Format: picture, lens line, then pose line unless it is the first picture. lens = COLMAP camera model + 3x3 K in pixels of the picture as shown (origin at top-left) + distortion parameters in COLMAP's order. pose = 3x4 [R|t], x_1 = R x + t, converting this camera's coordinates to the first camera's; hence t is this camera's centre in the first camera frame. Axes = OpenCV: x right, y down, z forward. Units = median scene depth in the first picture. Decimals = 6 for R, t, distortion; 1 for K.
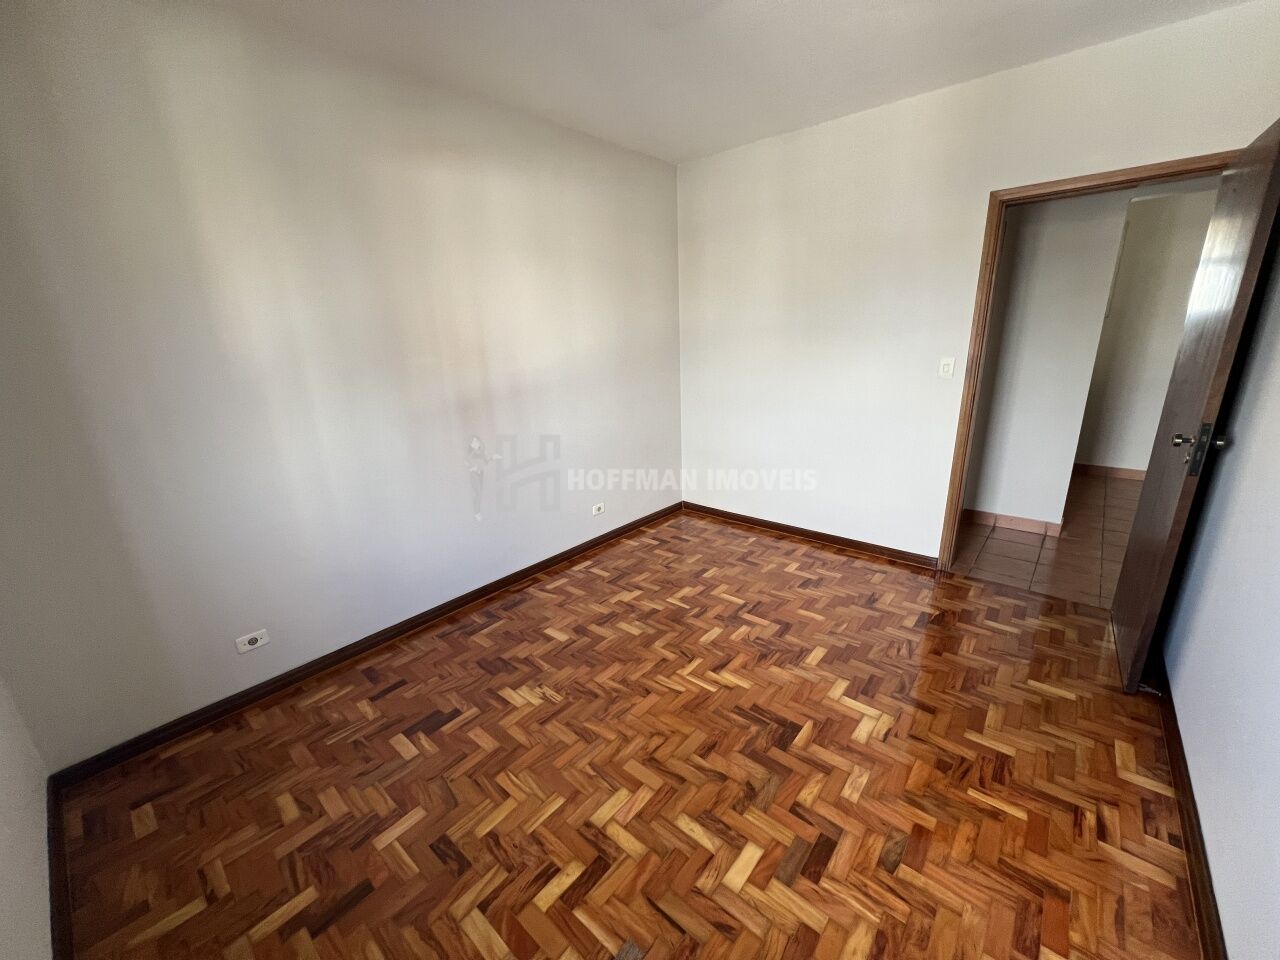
lens RADIAL K [[509.4, 0, 640.6], [0, 509.4, 484.7], [0, 0, 1]] dist [0.000808, -0.000031]
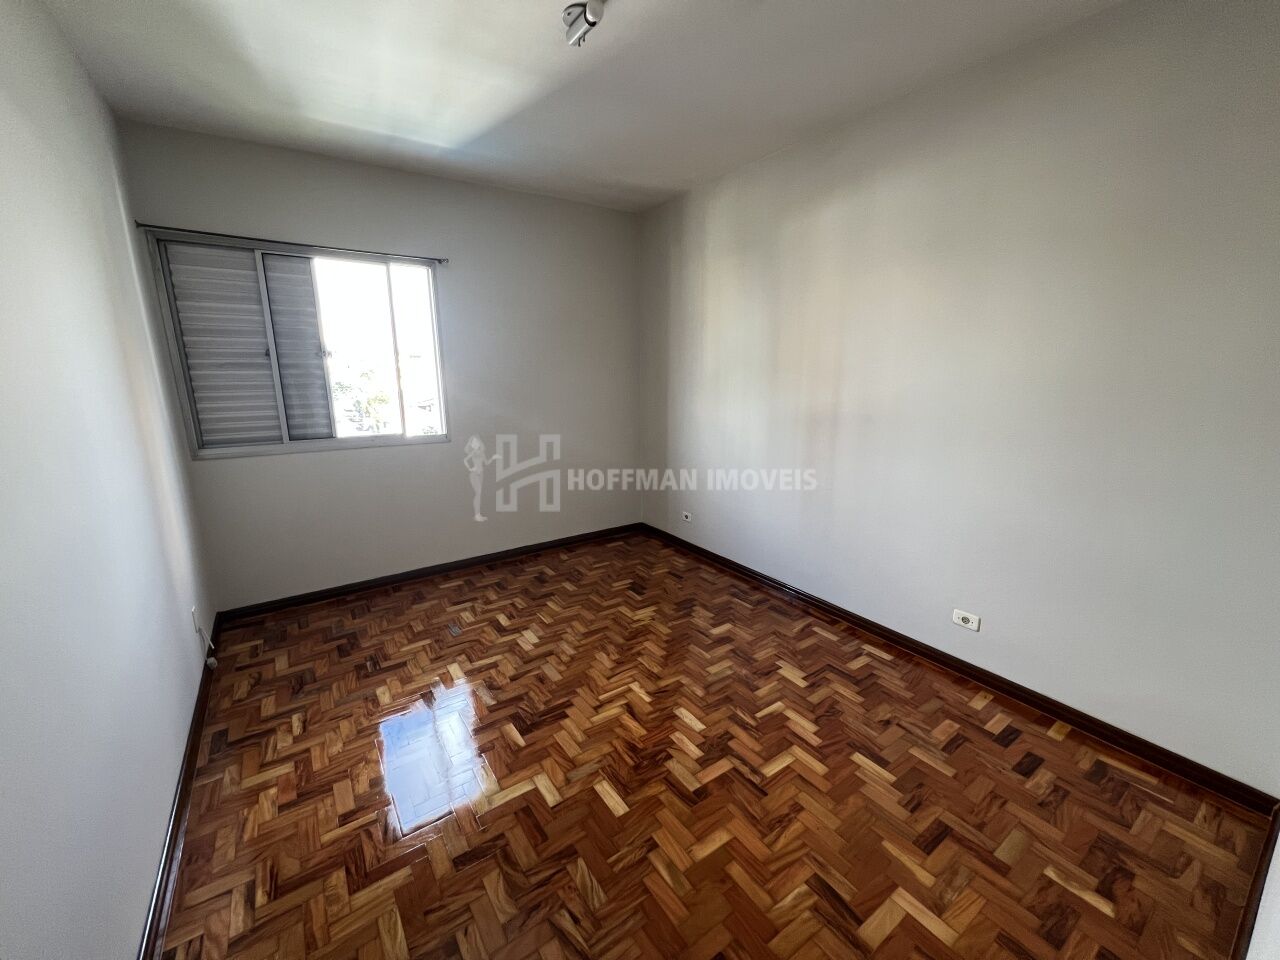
lens RADIAL K [[509.4, 0, 640.6], [0, 509.4, 484.7], [0, 0, 1]] dist [0.000808, -0.000031]
pose [[-0.252492, 0.254820, -0.933442, 0.887133], [-0.264603, 0.909744, 0.319924, -0.314315], [0.930716, 0.327770, -0.162277, 0.992383]]
